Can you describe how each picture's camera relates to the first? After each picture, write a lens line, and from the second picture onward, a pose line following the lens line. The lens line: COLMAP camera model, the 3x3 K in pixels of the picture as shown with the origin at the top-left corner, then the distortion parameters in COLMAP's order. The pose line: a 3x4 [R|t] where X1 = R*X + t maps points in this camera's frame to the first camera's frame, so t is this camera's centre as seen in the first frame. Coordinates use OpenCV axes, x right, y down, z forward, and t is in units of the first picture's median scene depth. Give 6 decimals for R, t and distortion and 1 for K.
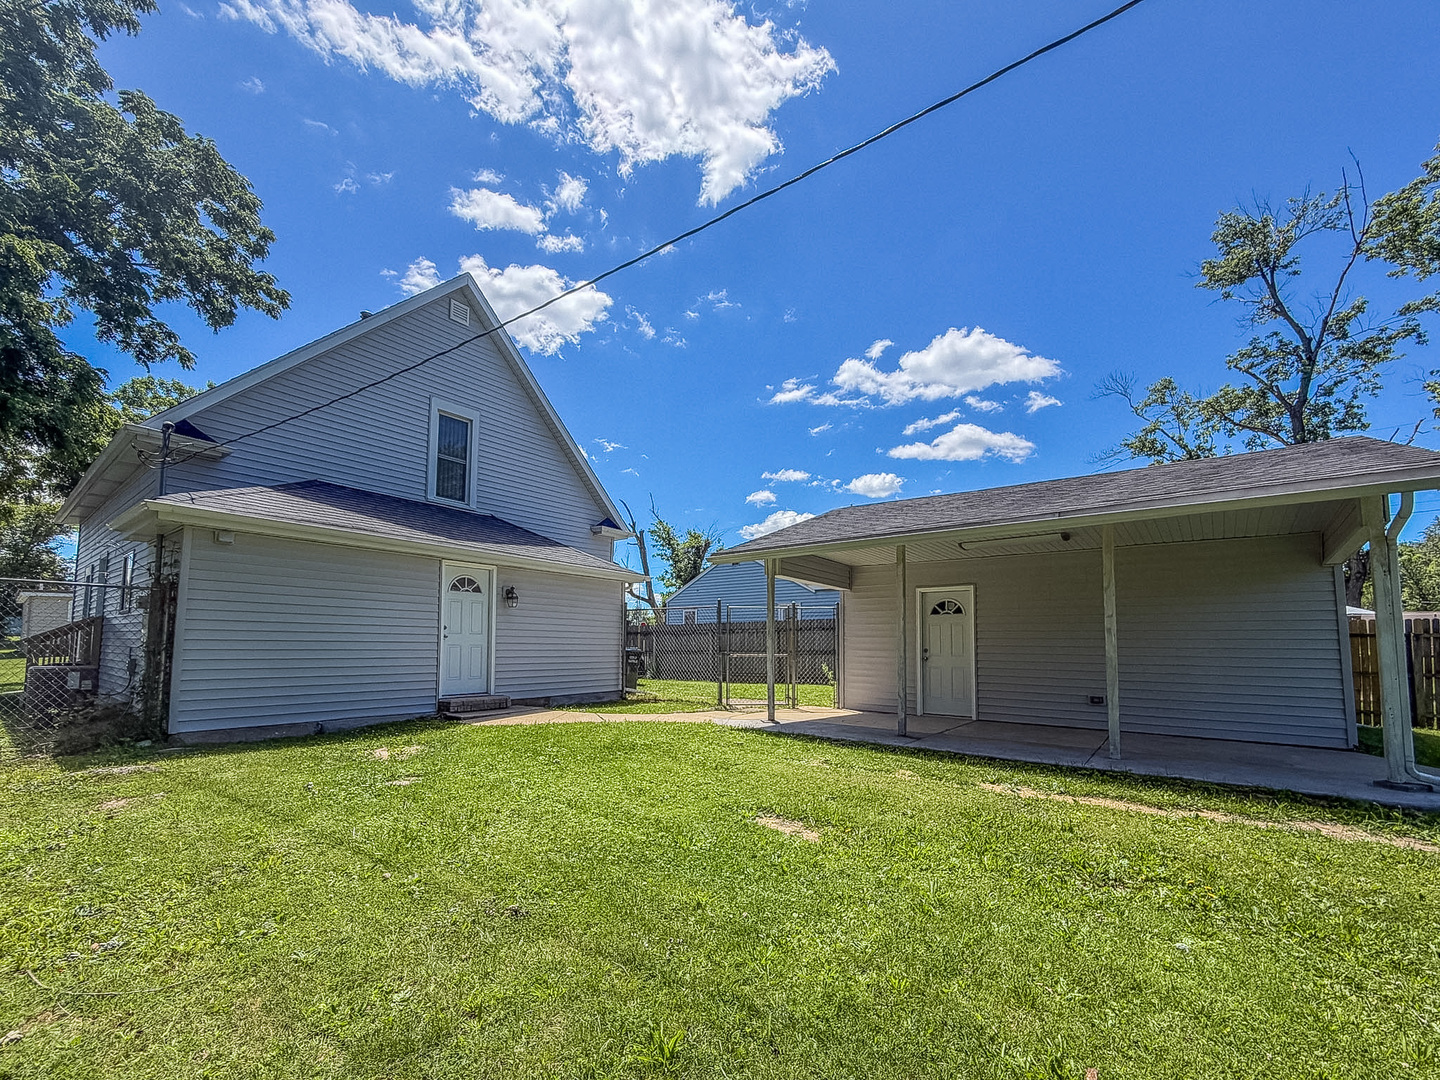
lens RADIAL K [[631.5, 0, 748.2], [0, 631.5, 592.2], [0, 0, 1]] dist [0.002148, -0.000356]
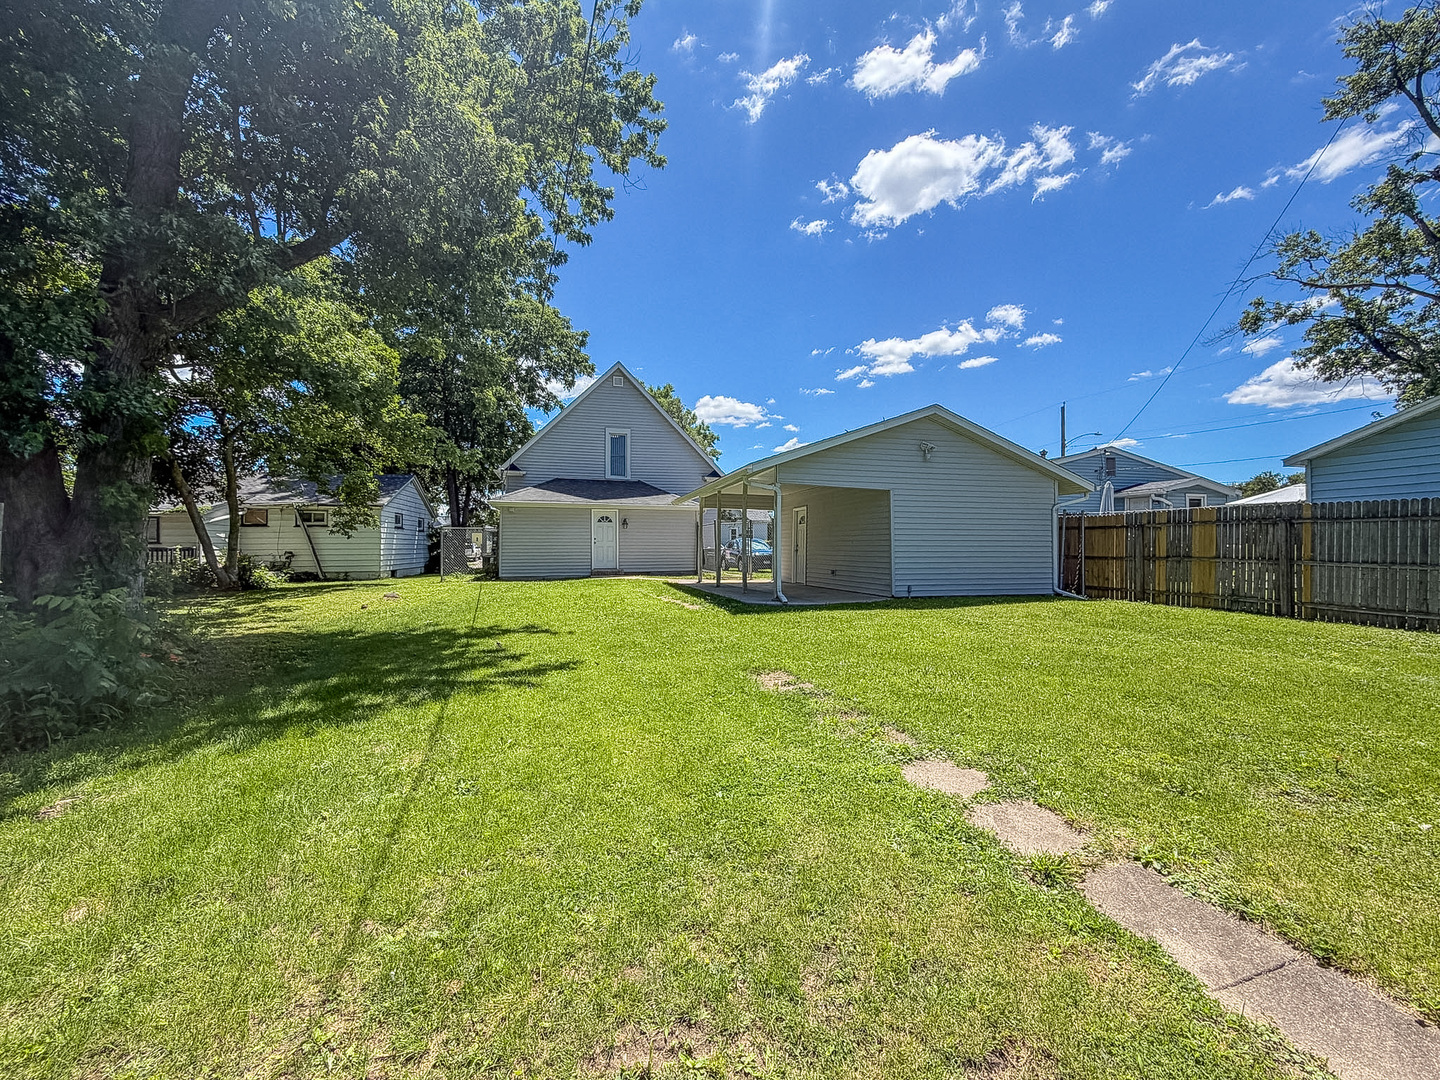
lens RADIAL K [[592.9, 0, 744.1], [0, 592.9, 536.5], [0, 0, 1]] dist [-0.000556, -0.000112]
pose [[0.812292, -0.024233, -0.582747, 1.120006], [0.070483, 0.995893, 0.056834, -0.033905], [0.578976, -0.087239, 0.810664, -0.396796]]
